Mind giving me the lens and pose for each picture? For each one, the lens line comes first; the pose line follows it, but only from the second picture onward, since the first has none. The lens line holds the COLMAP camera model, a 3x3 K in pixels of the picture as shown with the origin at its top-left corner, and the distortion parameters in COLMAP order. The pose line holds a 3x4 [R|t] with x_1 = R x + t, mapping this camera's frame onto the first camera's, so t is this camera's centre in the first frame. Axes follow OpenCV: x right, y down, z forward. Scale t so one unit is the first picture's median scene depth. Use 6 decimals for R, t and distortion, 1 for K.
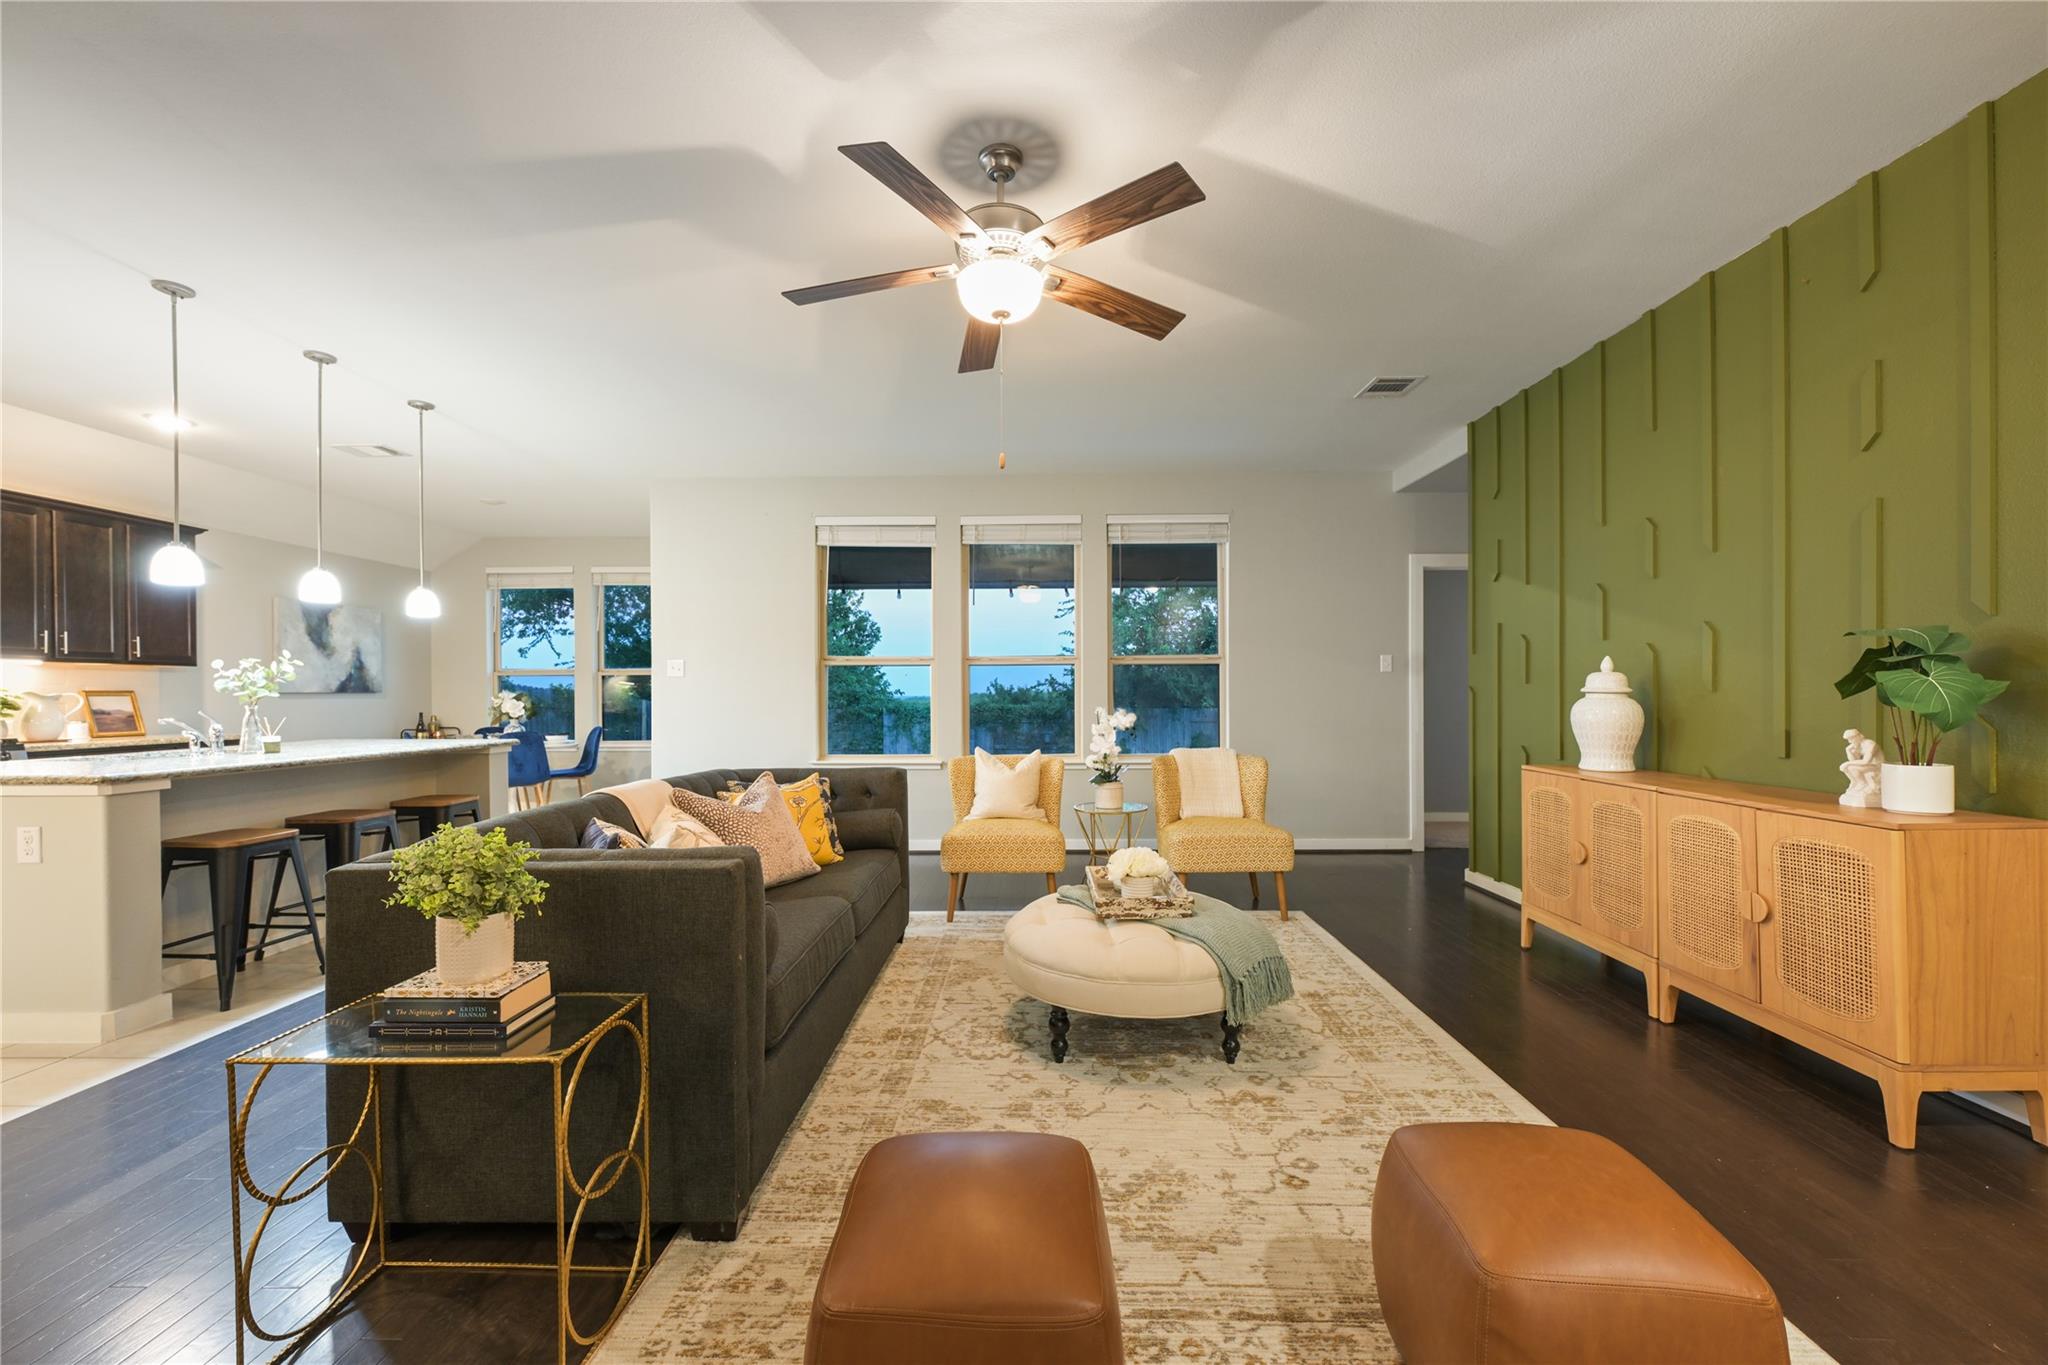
lens RADIAL K [[806.5, 0, 1026.8], [0, 806.5, 695.2], [0, 0, 1]] dist [-0.000567, -0.000006]
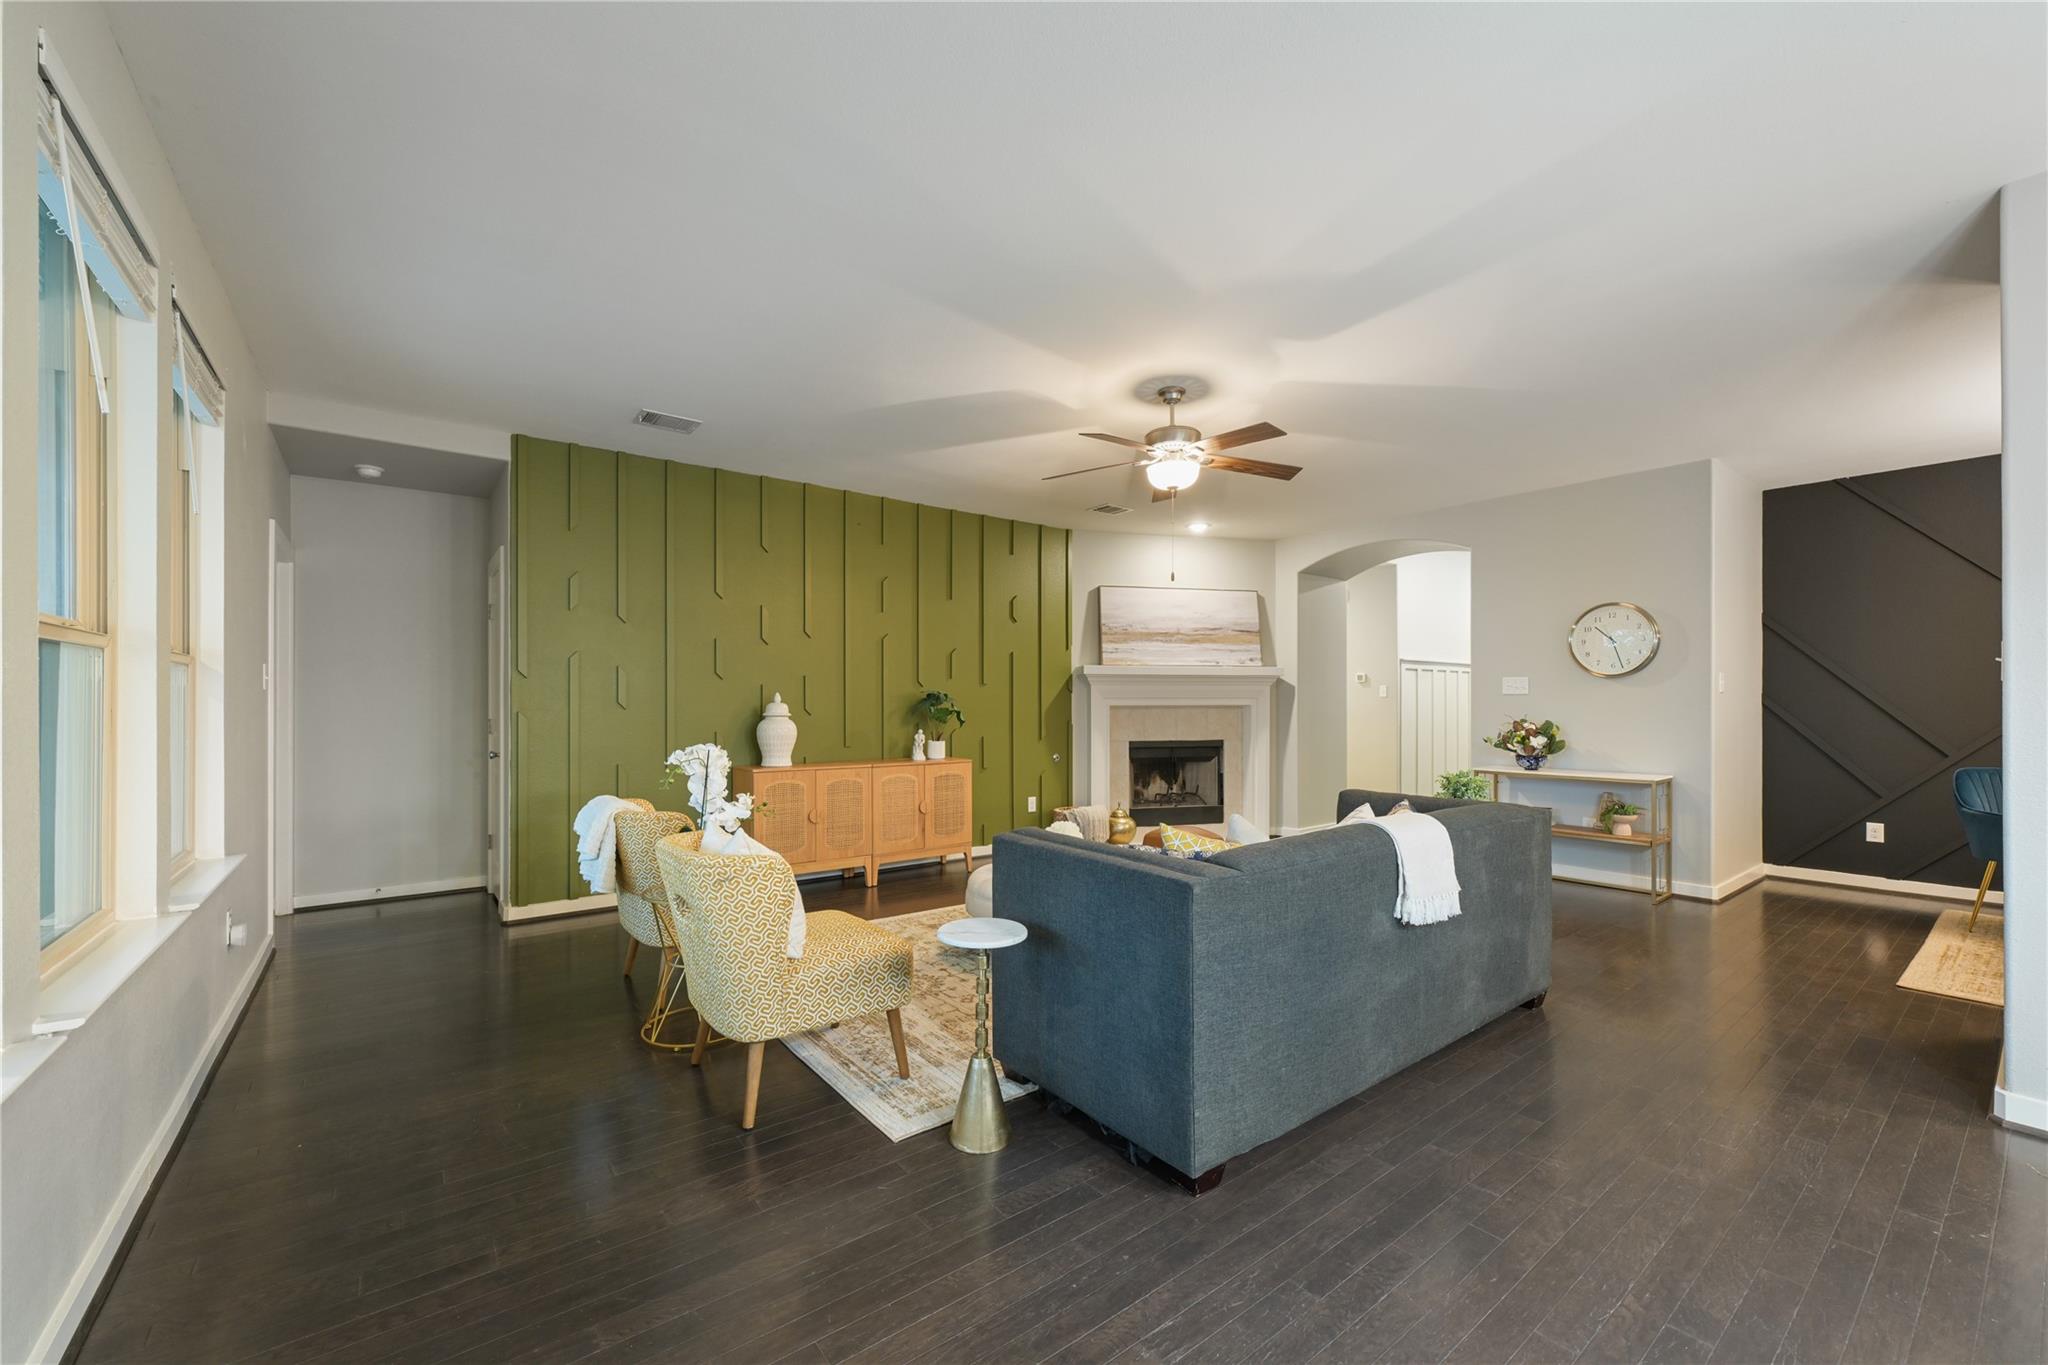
lens RADIAL K [[813.0, 0, 1029.8], [0, 813.0, 710.6], [0, 0, 1]] dist [-0.000496, -0.000061]
pose [[-0.619106, -0.000631, 0.785307, -0.641610], [0.005834, 0.999968, 0.005403, -0.015607], [-0.785286, 0.007926, -0.619083, 1.253109]]
